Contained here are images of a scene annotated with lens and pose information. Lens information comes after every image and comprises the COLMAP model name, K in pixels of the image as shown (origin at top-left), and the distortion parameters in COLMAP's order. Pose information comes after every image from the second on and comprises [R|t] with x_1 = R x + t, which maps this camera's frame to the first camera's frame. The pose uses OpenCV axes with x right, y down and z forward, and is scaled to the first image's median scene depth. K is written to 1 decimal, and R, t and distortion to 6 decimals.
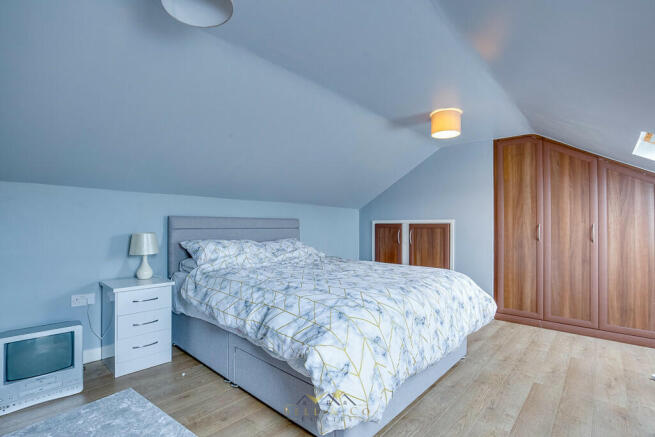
lens RADIAL K [[310.2, 0, 332.1], [0, 310.2, 235.3], [0, 0, 1]] dist [-0.000926, -0.000141]
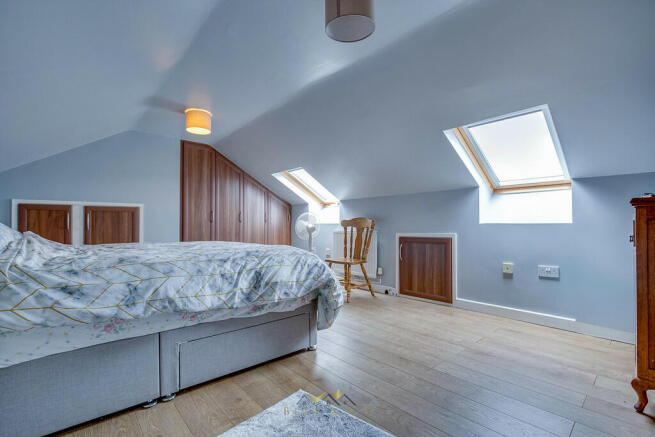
lens RADIAL K [[315.3, 0, 327.5], [0, 315.3, 218.5], [0, 0, 1]] dist [-0.003308, -0.000314]
pose [[0.093596, 0.013403, 0.995520, -0.689153], [0.030056, 0.999416, -0.016281, 0.038886], [-0.995156, 0.031445, 0.093138, 0.339400]]
